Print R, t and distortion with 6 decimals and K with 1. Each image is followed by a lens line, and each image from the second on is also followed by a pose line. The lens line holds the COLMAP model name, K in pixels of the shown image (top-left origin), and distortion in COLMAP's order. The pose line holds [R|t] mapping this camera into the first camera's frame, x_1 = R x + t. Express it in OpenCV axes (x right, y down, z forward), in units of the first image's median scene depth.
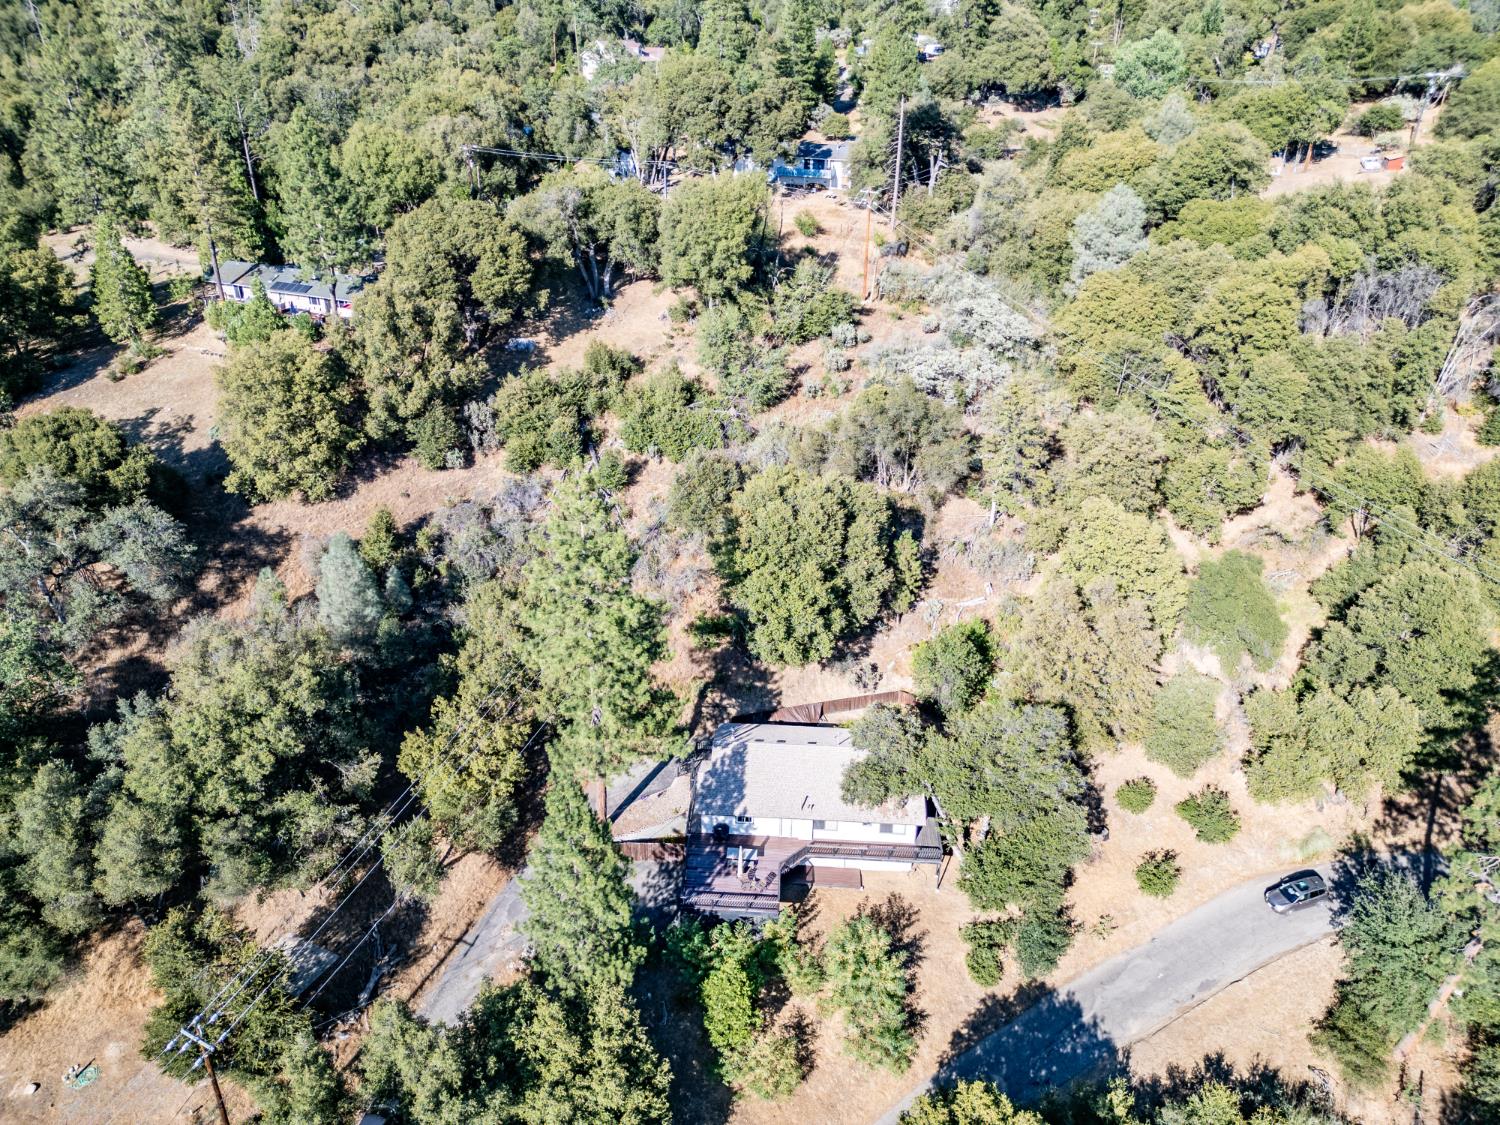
lens RADIAL K [[1058.9, 0, 749.3], [0, 1058.9, 533.5], [0, 0, 1]] dist [0.057464, -0.000290]
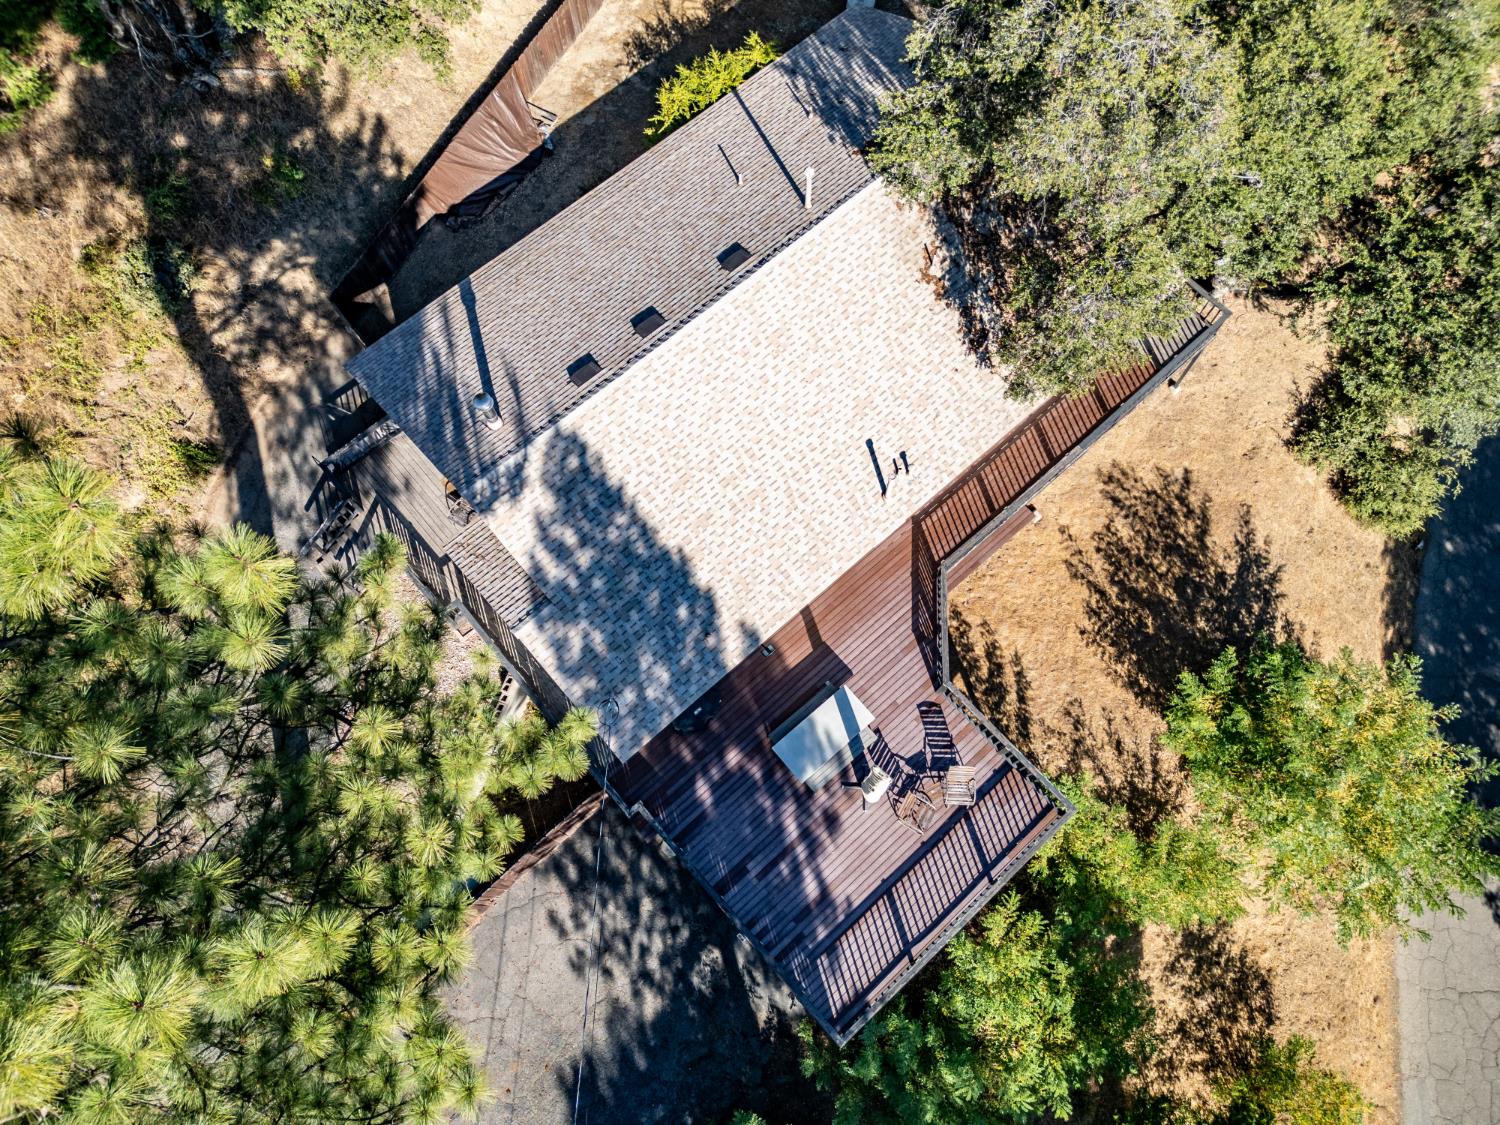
lens RADIAL K [[1058.9, 0, 749.3], [0, 1058.9, 533.5], [0, 0, 1]] dist [0.057464, -0.000290]
pose [[0.710017, -0.666115, 0.228401, -0.048584], [0.326930, 0.599090, 0.730895, 0.038320], [-0.623693, -0.444276, 0.643137, 0.804794]]
